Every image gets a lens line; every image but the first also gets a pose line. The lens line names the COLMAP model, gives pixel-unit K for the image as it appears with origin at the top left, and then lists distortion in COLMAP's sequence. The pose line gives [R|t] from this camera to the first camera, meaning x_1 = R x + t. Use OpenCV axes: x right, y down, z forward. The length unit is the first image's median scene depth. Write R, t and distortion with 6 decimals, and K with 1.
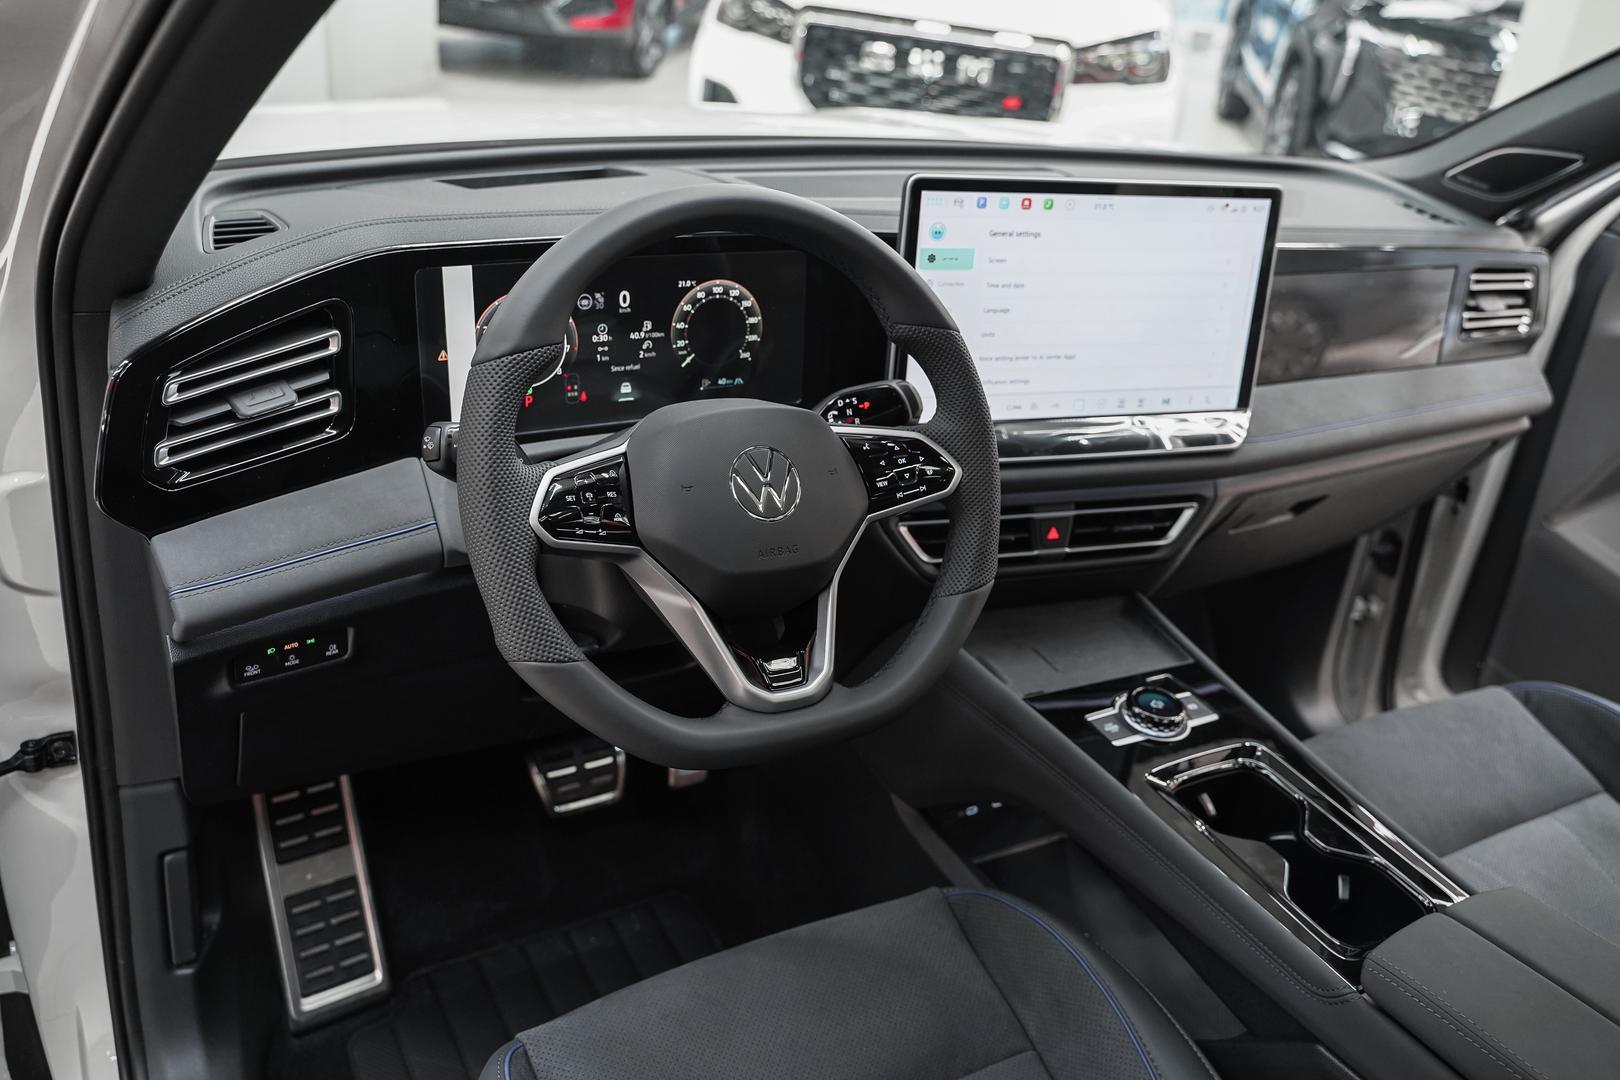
lens RADIAL K [[1282.8, 0, 811.4], [0, 1282.8, 540.0], [0, 0, 1]] dist [-0.016436, 0.001008]
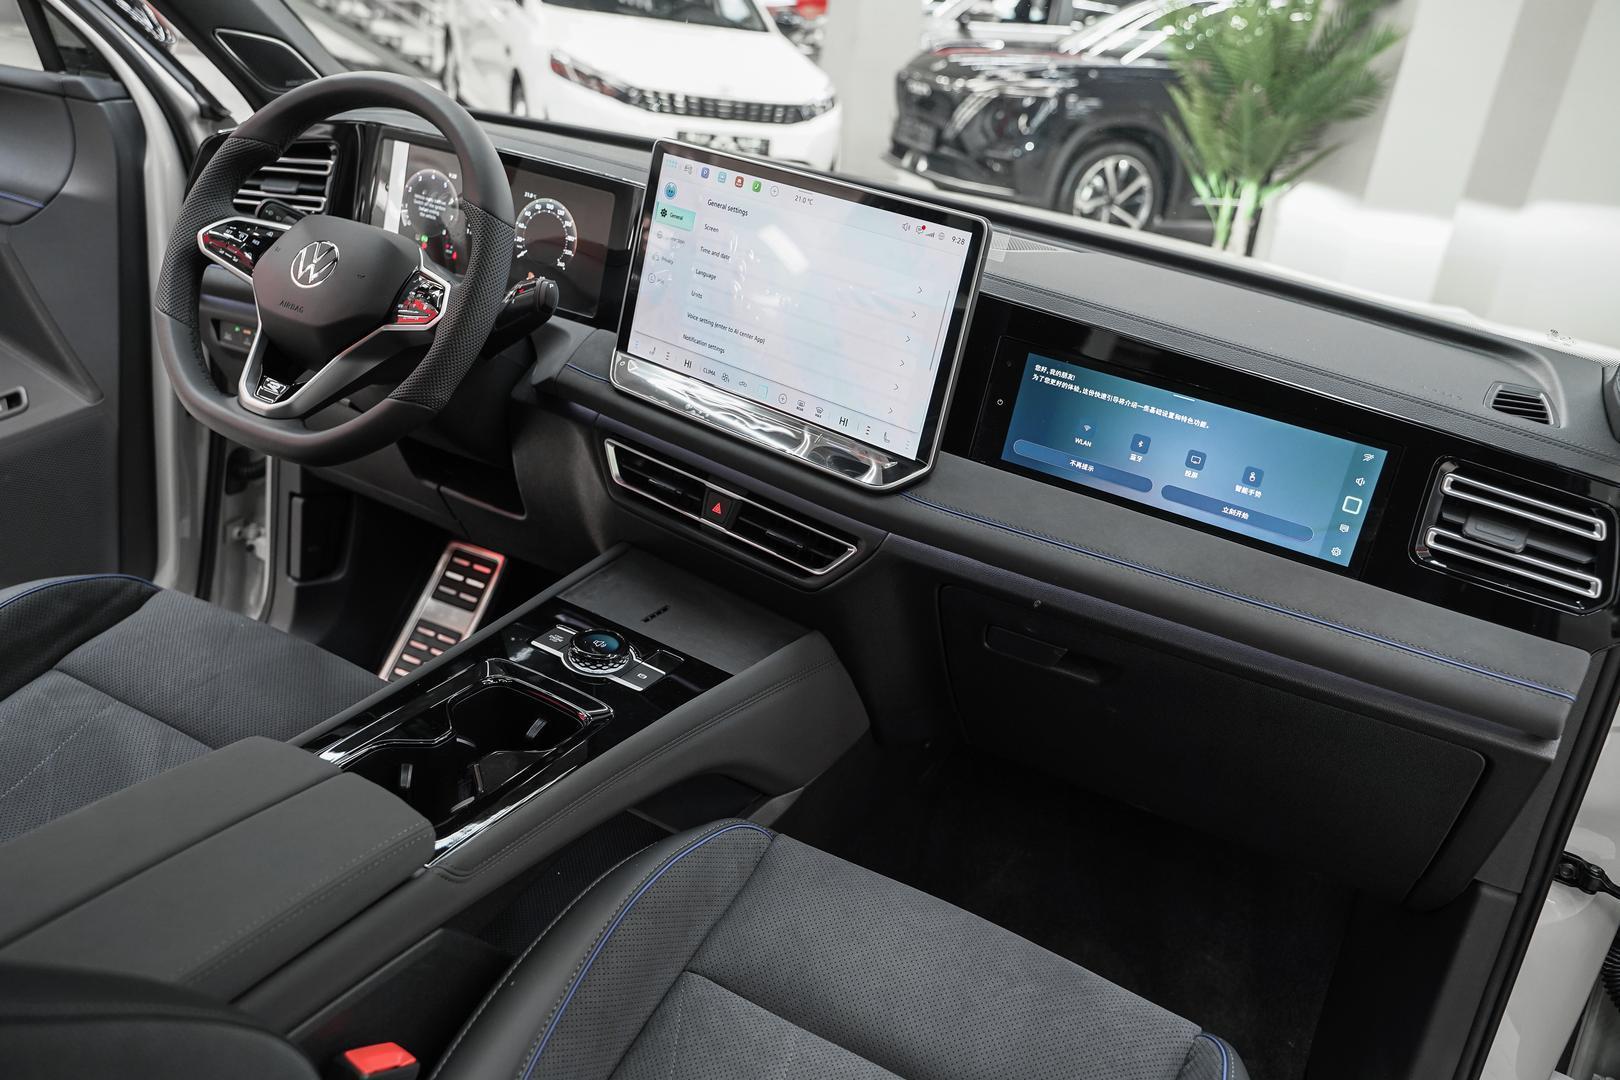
lens RADIAL K [[1282.8, 0, 813.0], [0, 1282.8, 539.8], [0, 0, 1]] dist [-0.016436, 0.001008]
pose [[0.555029, 0.312229, -0.771010, 1.144851], [-0.458984, 0.887965, 0.029180, -0.052890], [0.693741, 0.337685, 0.636155, 0.454869]]
